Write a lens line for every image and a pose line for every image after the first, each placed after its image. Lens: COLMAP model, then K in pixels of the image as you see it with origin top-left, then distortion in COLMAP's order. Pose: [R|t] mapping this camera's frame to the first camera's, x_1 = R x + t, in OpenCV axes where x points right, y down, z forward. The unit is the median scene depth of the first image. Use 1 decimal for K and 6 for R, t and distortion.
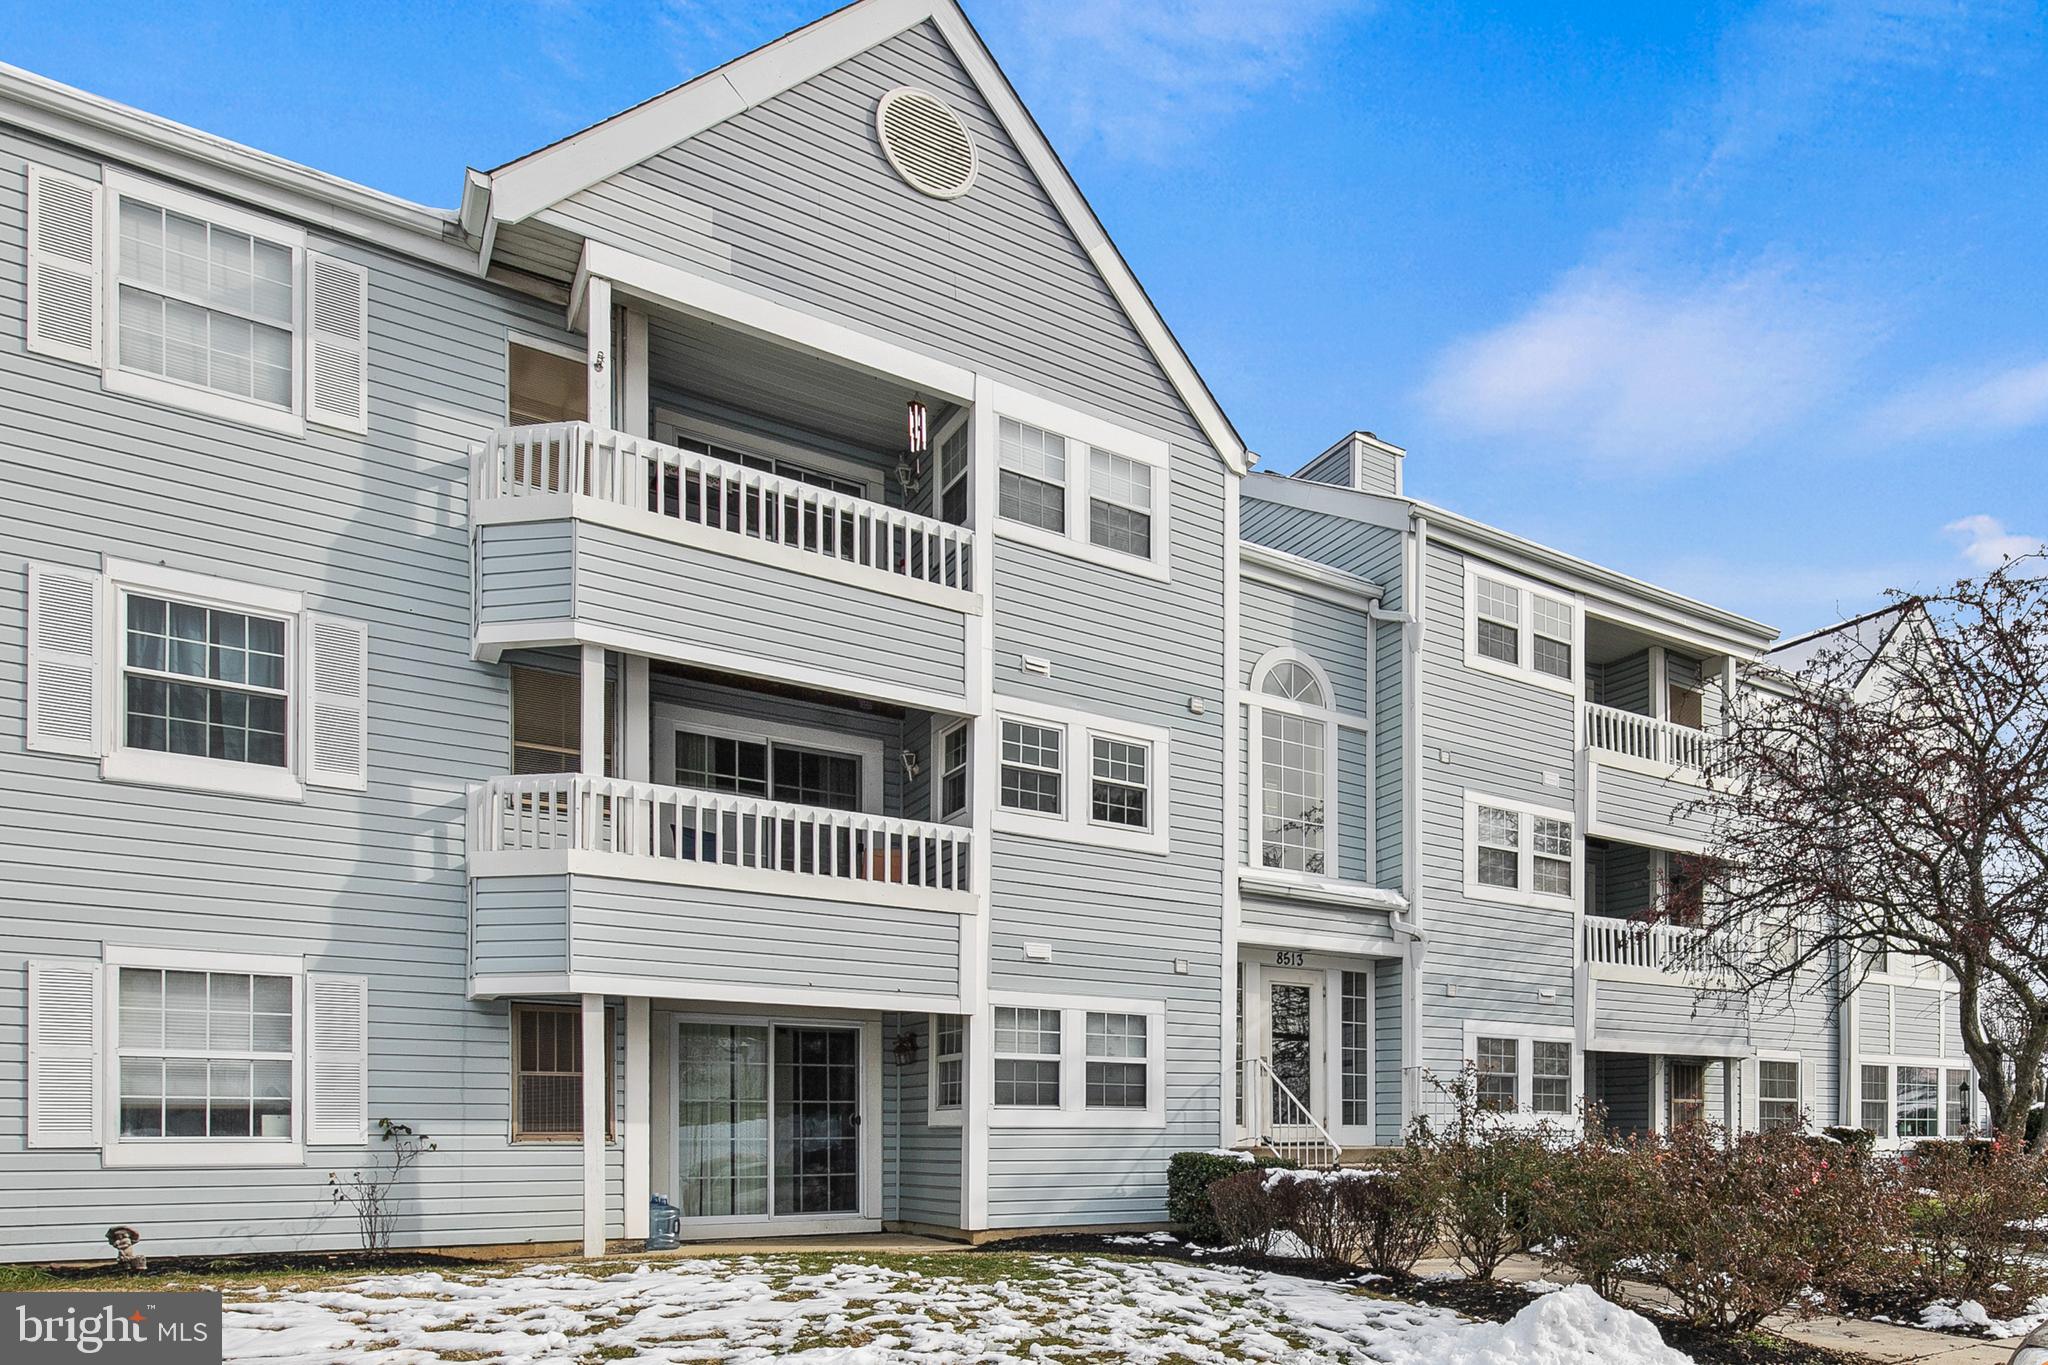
lens RADIAL K [[980.4, 0, 1025.4], [0, 980.4, 627.7], [0, 0, 1]] dist [0.002478, 0.000252]
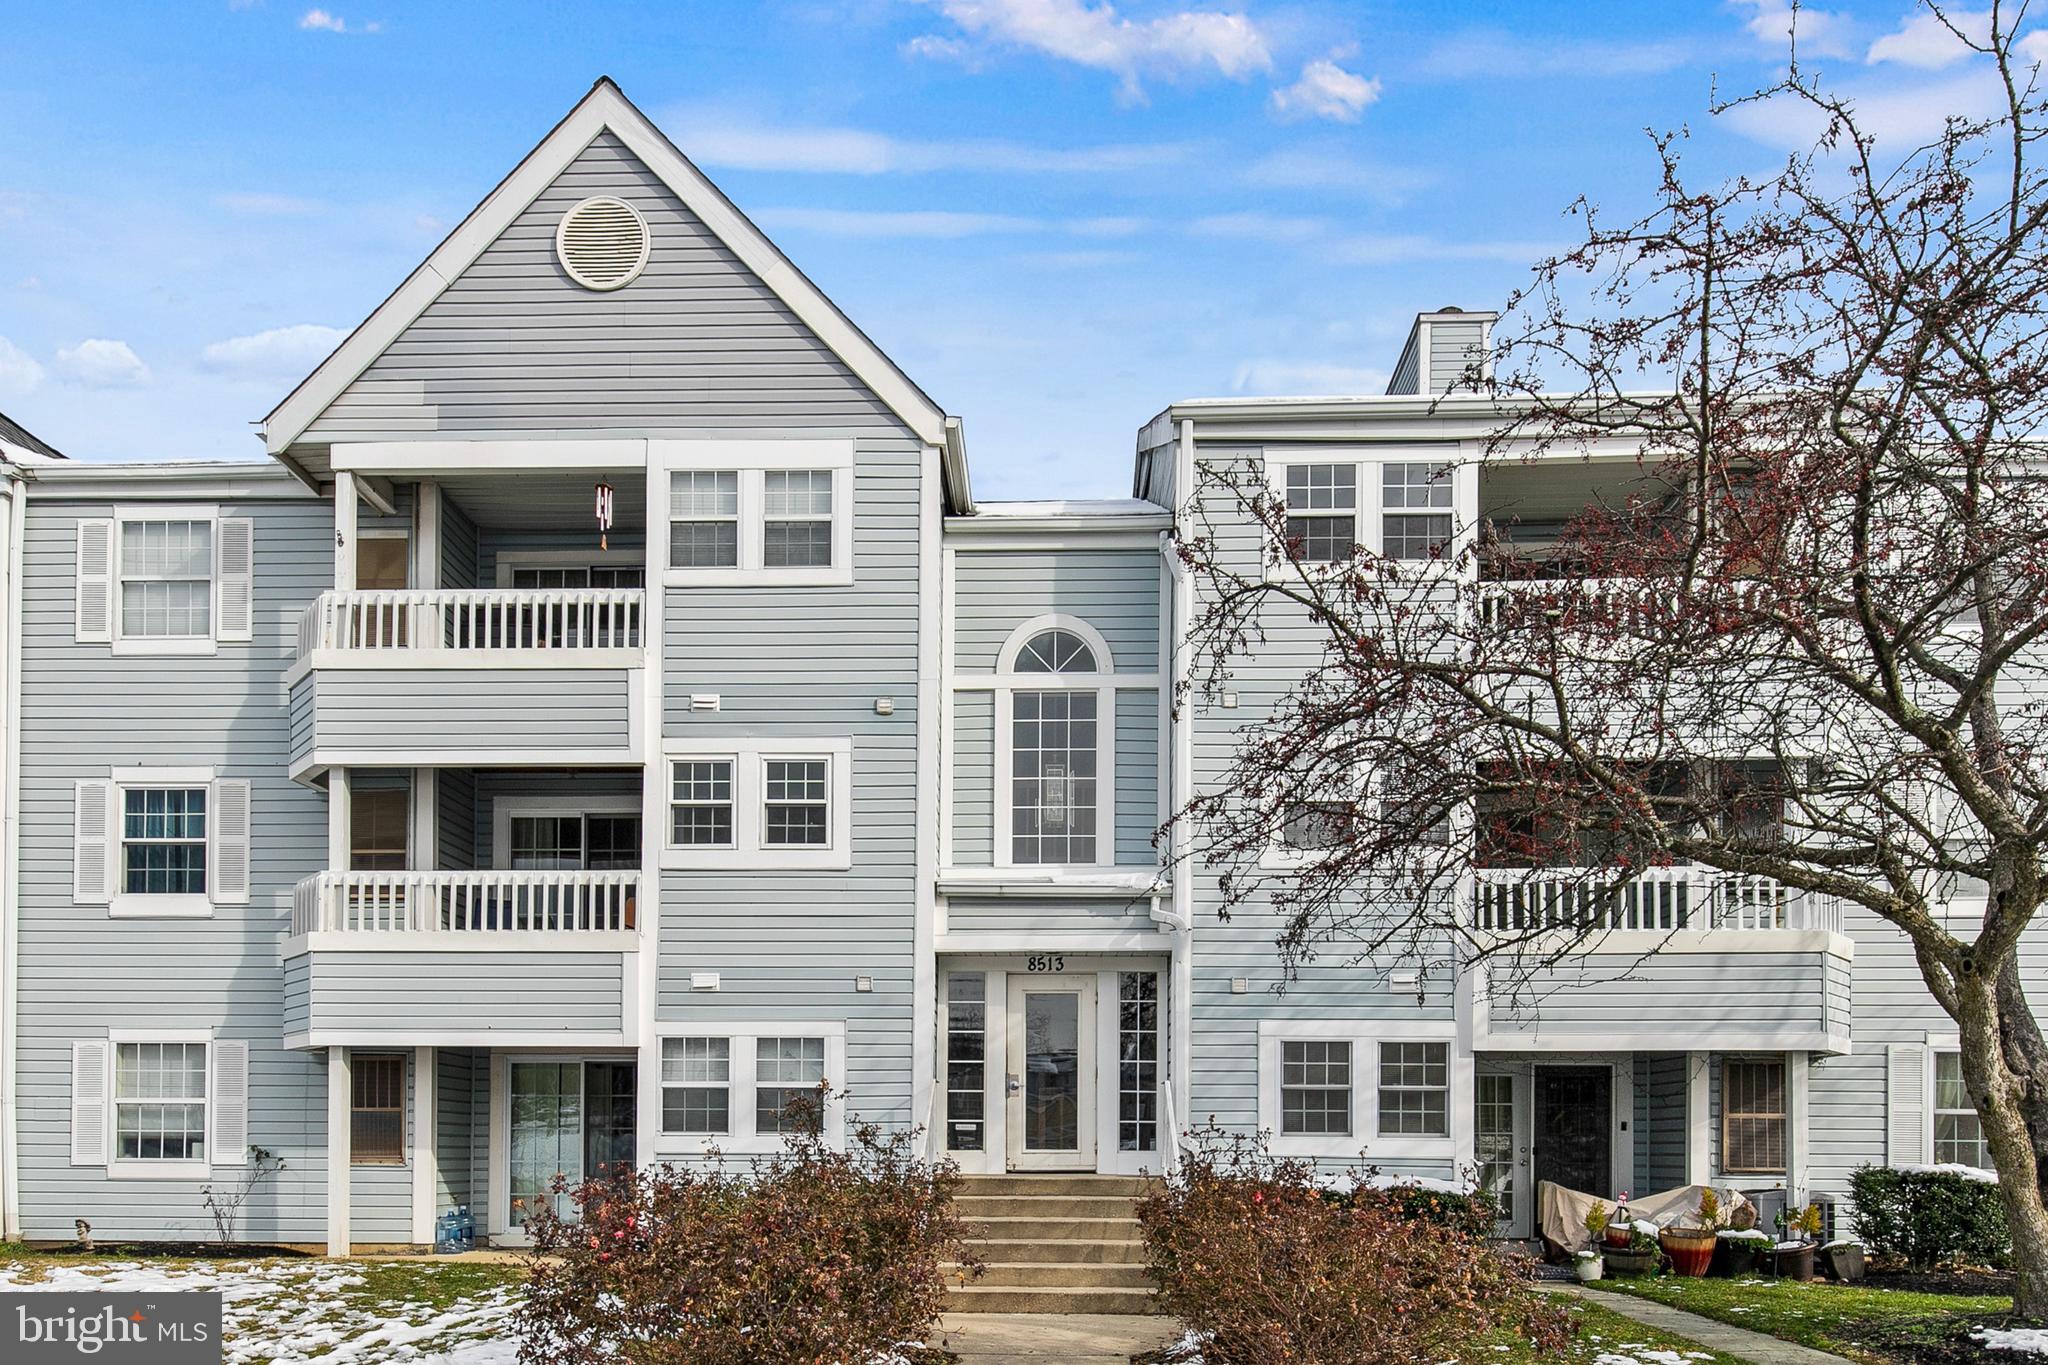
lens RADIAL K [[945.5, 0, 1029.4], [0, 945.5, 688.6], [0, 0, 1]] dist [0.003015, 0.000412]
pose [[0.872373, -0.211064, -0.440928, 0.781500], [0.220811, 0.974862, -0.029774, 0.135359], [0.436128, -0.071388, 0.897049, 0.284000]]
